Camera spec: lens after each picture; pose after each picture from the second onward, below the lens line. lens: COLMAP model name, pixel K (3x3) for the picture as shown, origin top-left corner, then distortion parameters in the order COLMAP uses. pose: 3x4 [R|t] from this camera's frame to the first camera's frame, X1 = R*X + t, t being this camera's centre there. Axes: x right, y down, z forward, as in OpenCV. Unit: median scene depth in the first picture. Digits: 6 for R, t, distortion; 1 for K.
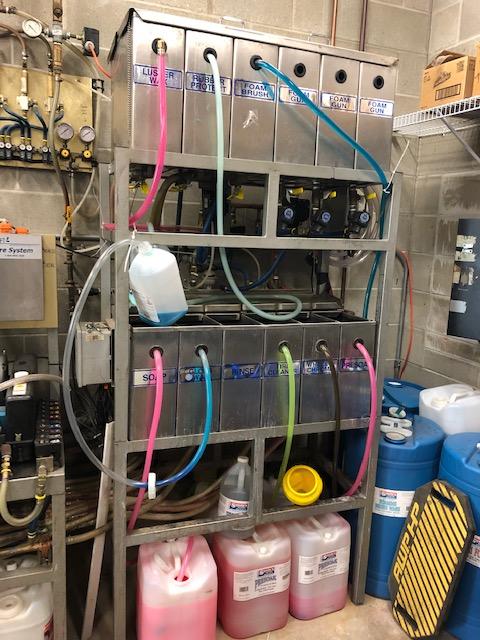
lens RADIAL K [[522.5, 0, 240.0], [0, 522.5, 320.0], [0, 0, 1]] dist [0.032914, -0.028187]
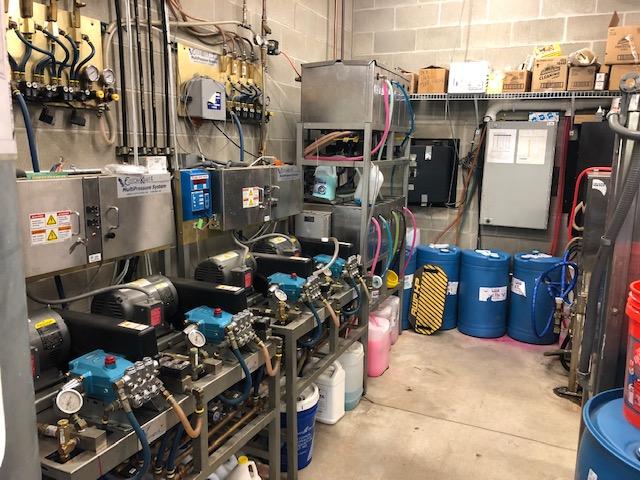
lens RADIAL K [[521.9, 0, 320.0], [0, 521.9, 240.0], [0, 0, 1]] dist [0.022993, -0.014823]
pose [[0.710670, -0.153966, 0.686471, -1.409815], [0.133261, 0.987554, 0.083536, -0.043127], [-0.690789, 0.032113, 0.722343, -0.290509]]
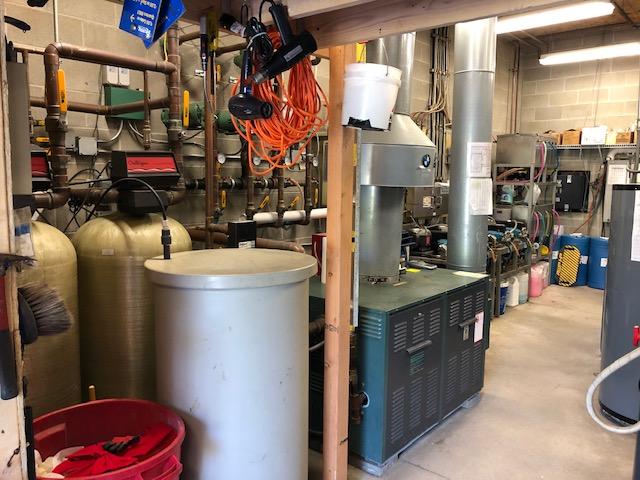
lens RADIAL K [[522.5, 0, 317.6], [0, 522.5, 232.7], [0, 0, 1]] dist [0.032914, -0.028187]
pose [[0.873599, -0.086603, 0.478879, -2.870617], [0.108141, 0.993981, -0.017519, 0.088131], [-0.474480, 0.067091, 0.877706, -1.410054]]
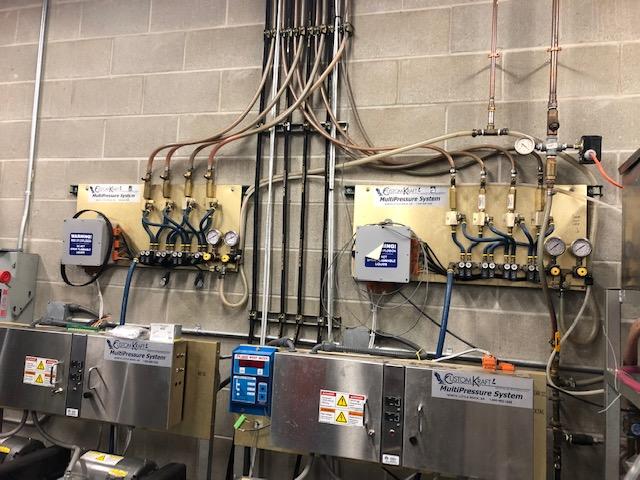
lens RADIAL K [[521.9, 0, 320.0], [0, 521.9, 240.0], [0, 0, 1]] dist [0.022993, -0.014823]
pose [[0.801569, -0.036111, -0.596810, -0.129980], [-0.120949, 0.967745, -0.221001, -0.133941], [0.585541, 0.249331, 0.771347, 0.095373]]
